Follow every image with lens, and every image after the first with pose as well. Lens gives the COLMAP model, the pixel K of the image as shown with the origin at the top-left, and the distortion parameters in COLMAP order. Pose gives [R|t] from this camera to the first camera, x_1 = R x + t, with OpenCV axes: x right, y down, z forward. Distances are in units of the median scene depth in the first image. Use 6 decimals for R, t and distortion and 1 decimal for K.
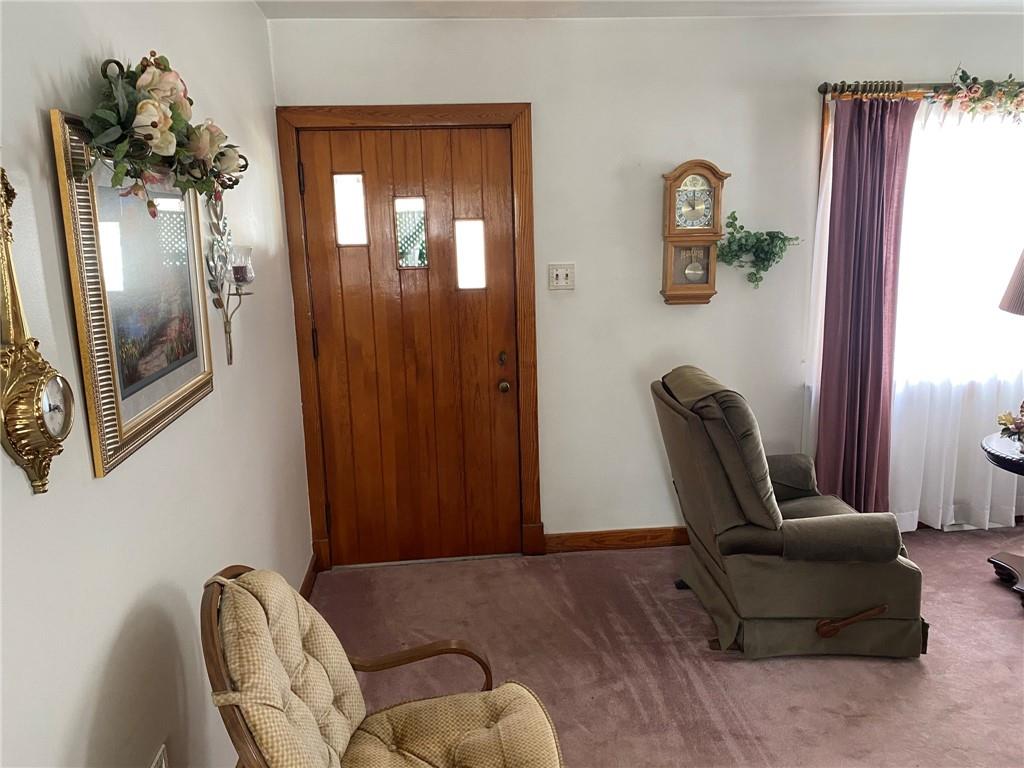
lens RADIAL K [[783.4, 0, 507.4], [0, 783.4, 382.5], [0, 0, 1]] dist [0.041781, -0.034251]
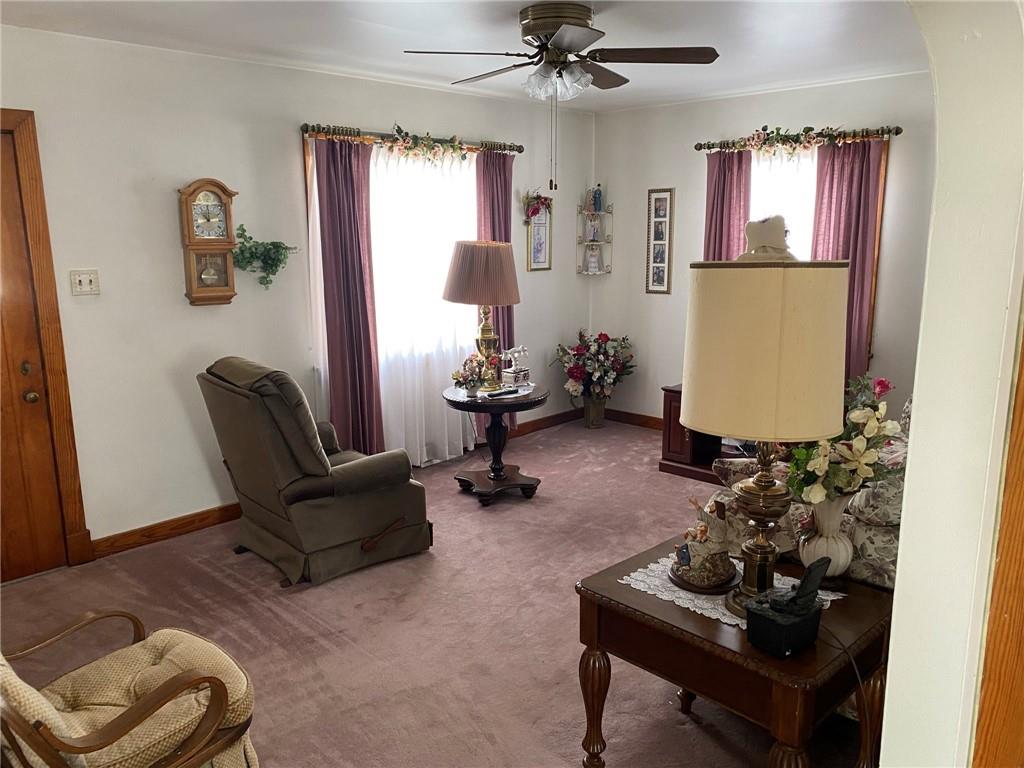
lens RADIAL K [[783.4, 0, 507.4], [0, 783.4, 382.5], [0, 0, 1]] dist [0.041781, -0.034251]
pose [[0.767354, -0.103689, 0.632785, -0.181979], [0.111519, 0.993381, 0.027542, 0.027961], [-0.631452, 0.049433, 0.773838, -0.142371]]
